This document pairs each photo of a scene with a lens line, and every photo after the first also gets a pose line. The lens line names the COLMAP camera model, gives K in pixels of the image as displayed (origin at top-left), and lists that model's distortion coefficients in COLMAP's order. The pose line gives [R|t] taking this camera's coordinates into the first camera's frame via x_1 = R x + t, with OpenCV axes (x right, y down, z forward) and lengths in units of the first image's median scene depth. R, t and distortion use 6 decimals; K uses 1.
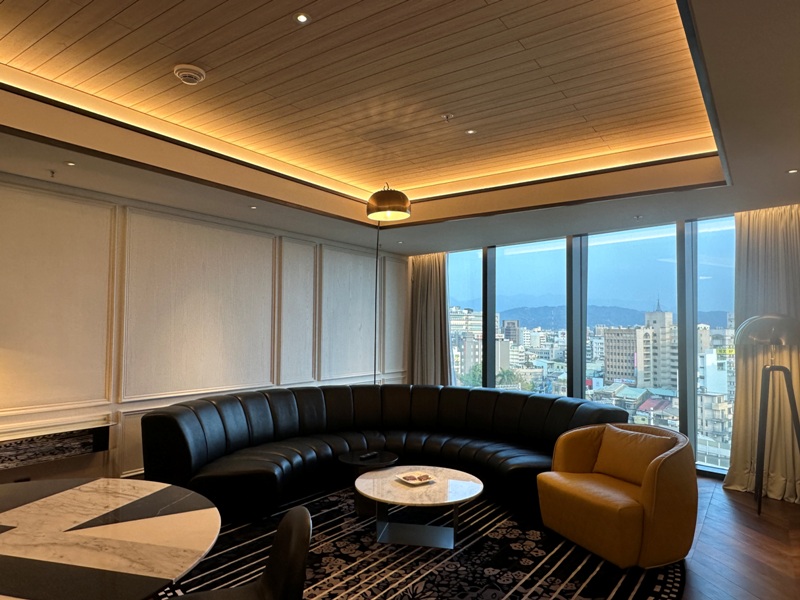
lens RADIAL K [[528.5, 0, 400.0], [0, 528.5, 300.0], [0, 0, 1]] dist [0.000164, -0.000514]
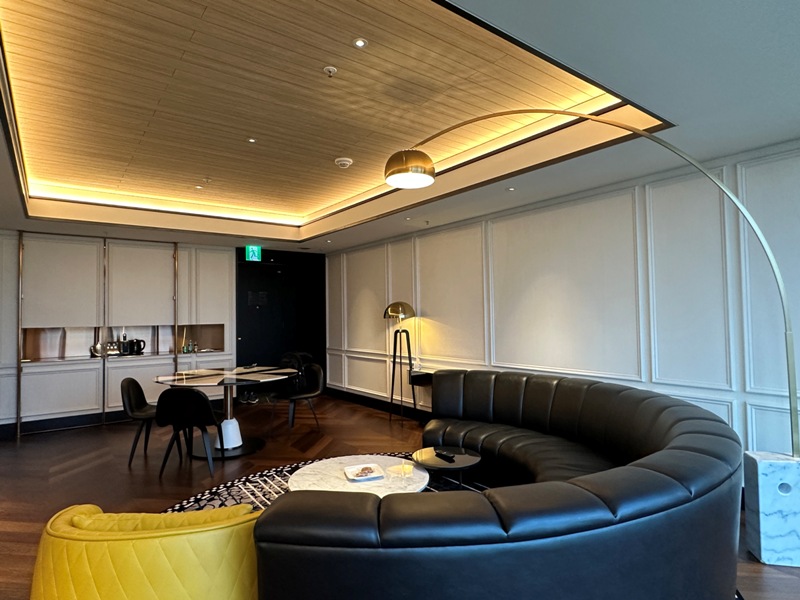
lens RADIAL K [[462.9, 0, 393.0], [0, 462.9, 300.1], [0, 0, 1]] dist [-0.001839, -0.001517]
pose [[-0.317607, -0.033306, -0.947637, 0.806856], [0.063821, 0.996366, -0.056408, 0.090575], [0.946072, -0.078394, -0.314327, 1.359082]]
